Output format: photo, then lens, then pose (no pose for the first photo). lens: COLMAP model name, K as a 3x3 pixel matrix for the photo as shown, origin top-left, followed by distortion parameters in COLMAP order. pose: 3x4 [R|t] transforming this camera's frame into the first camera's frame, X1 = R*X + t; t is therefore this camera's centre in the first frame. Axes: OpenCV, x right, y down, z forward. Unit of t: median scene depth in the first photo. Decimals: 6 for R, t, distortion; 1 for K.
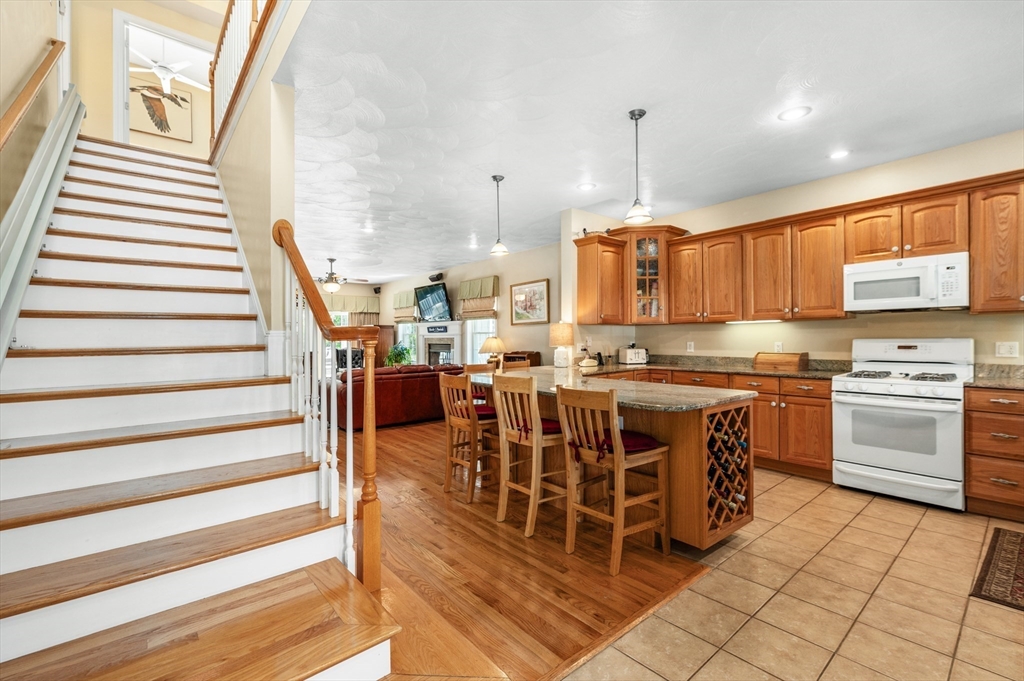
lens RADIAL K [[447.5, 0, 509.3], [0, 447.5, 337.7], [0, 0, 1]] dist [0.002441, 0.000125]
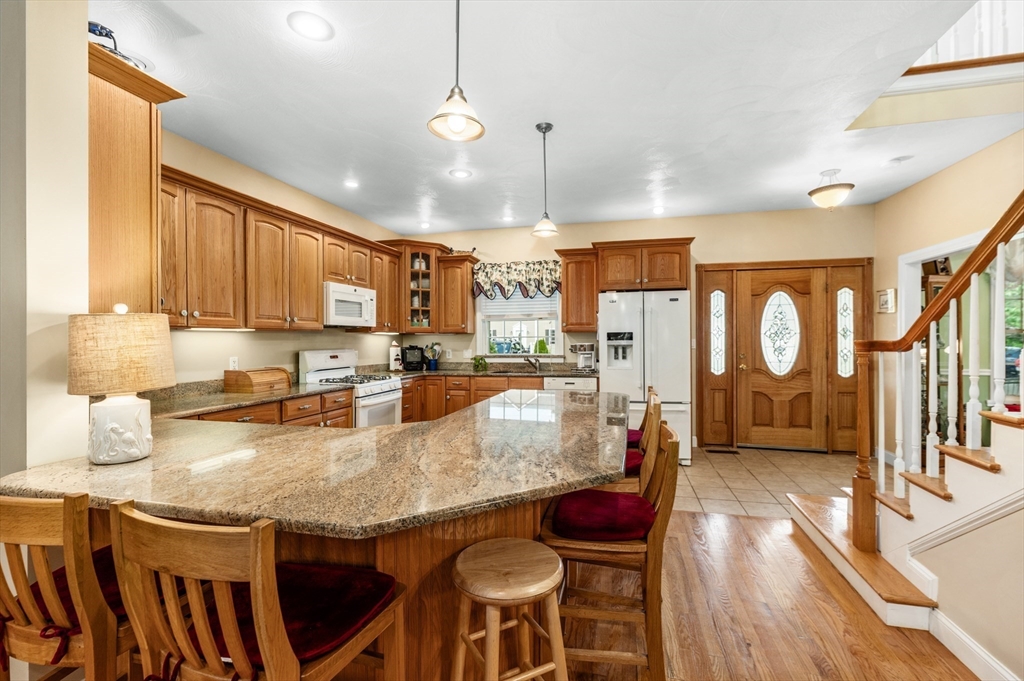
lens RADIAL K [[447.5, 0, 512.0], [0, 447.5, 339.6], [0, 0, 1]] dist [0.002441, 0.000125]
pose [[-0.580091, 0.009813, 0.814493, -0.312787], [0.008854, 0.999944, -0.005741, -0.011680], [-0.814504, 0.003881, -0.580145, 1.061295]]
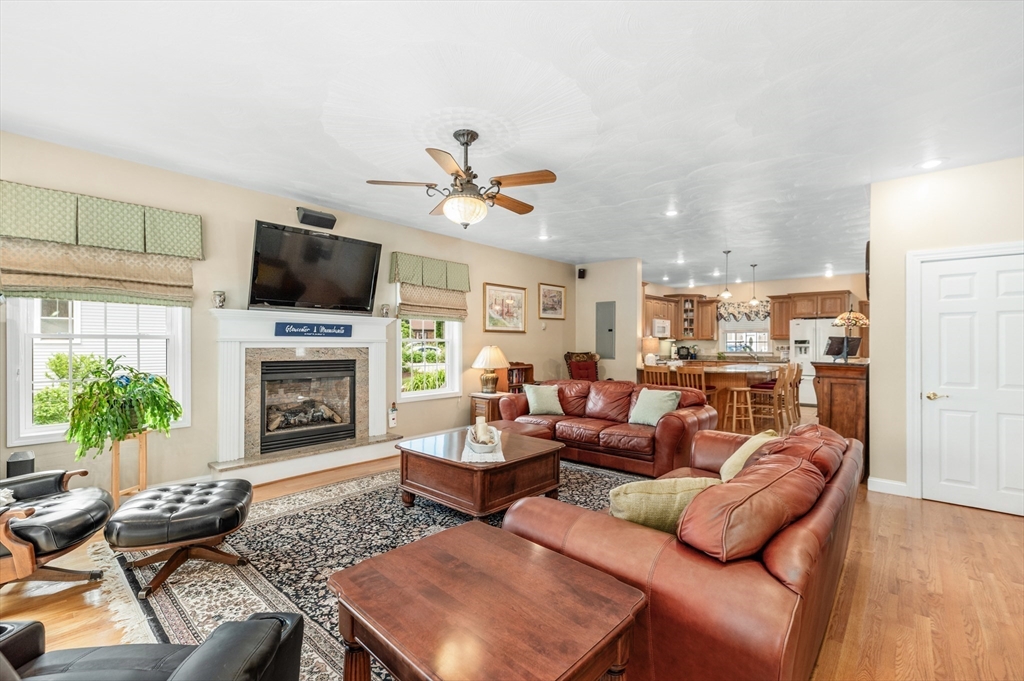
lens RADIAL K [[447.5, 0, 507.9], [0, 447.5, 344.0], [0, 0, 1]] dist [0.002441, 0.000125]
pose [[-0.136006, 0.007137, 0.990682, -1.353930], [0.000046, 0.999974, -0.007198, -0.000306], [-0.990708, -0.000933, -0.136002, 1.792990]]
